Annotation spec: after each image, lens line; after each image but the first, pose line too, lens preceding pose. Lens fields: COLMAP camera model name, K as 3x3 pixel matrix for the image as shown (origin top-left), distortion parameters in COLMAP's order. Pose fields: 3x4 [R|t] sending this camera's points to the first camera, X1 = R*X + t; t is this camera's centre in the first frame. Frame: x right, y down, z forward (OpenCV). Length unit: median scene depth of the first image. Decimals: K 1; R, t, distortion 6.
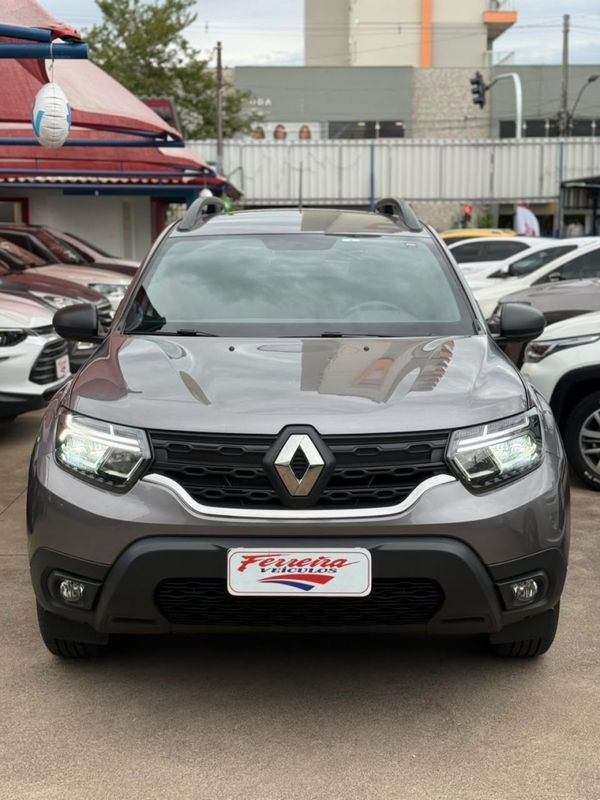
lens RADIAL K [[1116.9, 0, 301.3], [0, 1116.9, 395.4], [0, 0, 1]] dist [0.102970, 0.000000]
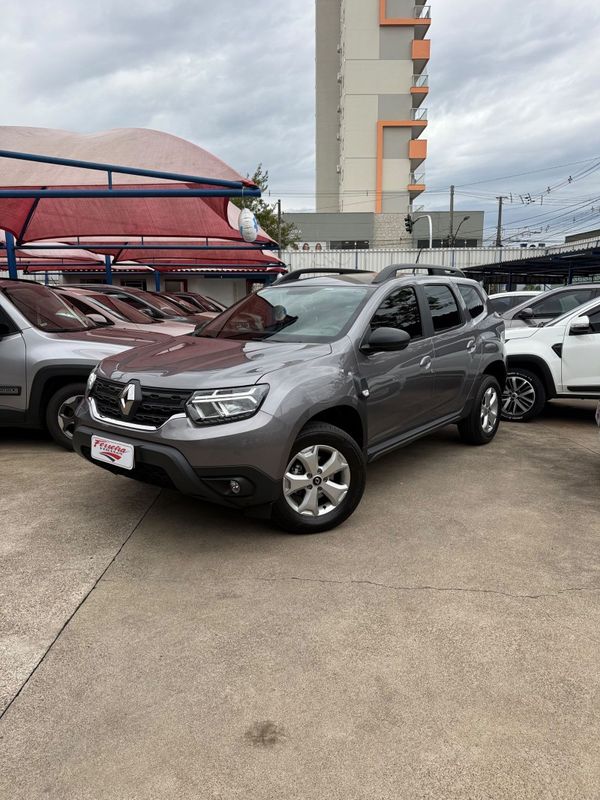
lens RADIAL K [[562.0, 0, 297.0], [0, 562.0, 399.4], [0, 0, 1]] dist [0.051767, -0.053628]
pose [[0.999723, -0.000672, -0.023529, -0.018310], [0.001414, 0.999502, 0.031535, 0.004163], [0.023496, -0.031559, 0.999226, 0.001428]]
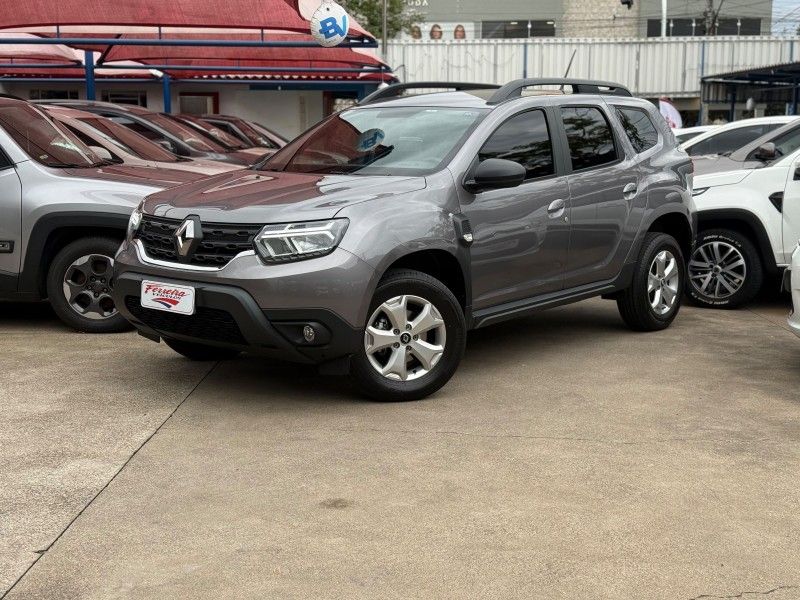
lens RADIAL K [[1116.9, 0, 397.7], [0, 1116.9, 303.4], [0, 0, 1]] dist [0.102970, 0.000000]
pose [[0.998960, 0.009338, -0.044631, -0.008750], [-0.008972, 0.999925, 0.008386, 0.018314], [0.044706, -0.007977, 0.998968, -0.085556]]
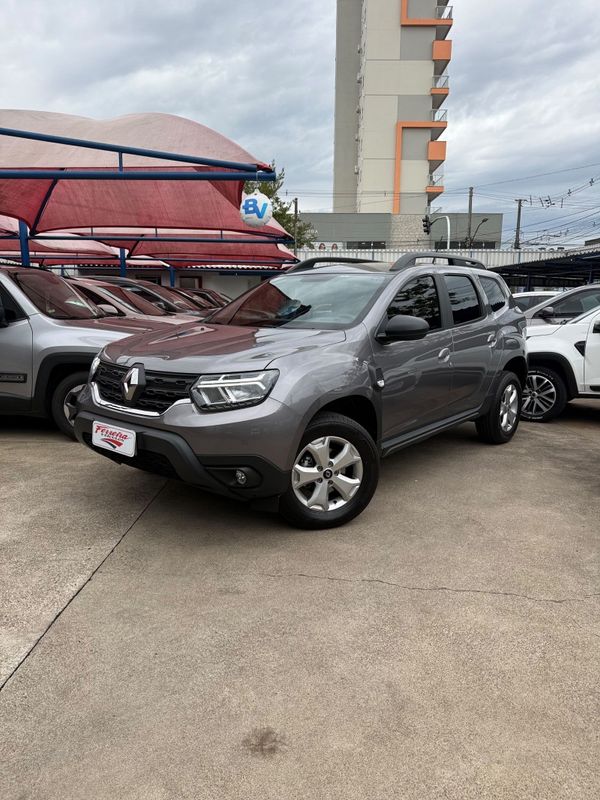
lens RADIAL K [[562.0, 0, 300.2], [0, 562.0, 400.6], [0, 0, 1]] dist [0.051767, -0.053628]
pose [[0.998951, 0.019364, -0.041490, -0.018003], [-0.018075, 0.999349, 0.031216, 0.007186], [0.042068, -0.030434, 0.998651, 0.007634]]
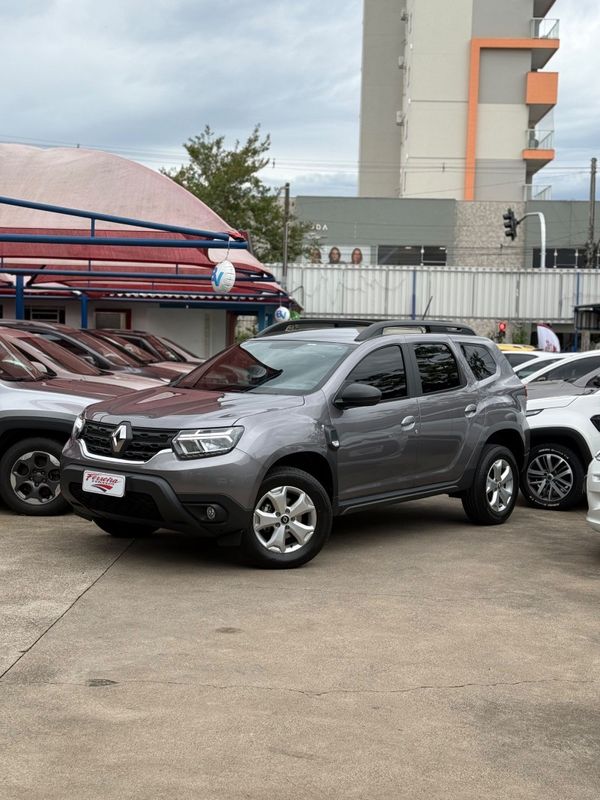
lens RADIAL K [[1116.9, 0, 302.6], [0, 1116.9, 400.8], [0, 0, 1]] dist [0.102970, 0.000000]
pose [[0.998731, 0.029683, -0.040684, -0.001876], [-0.033313, 0.995234, -0.091650, 0.022677], [0.037770, 0.092889, 0.994960, -0.151250]]
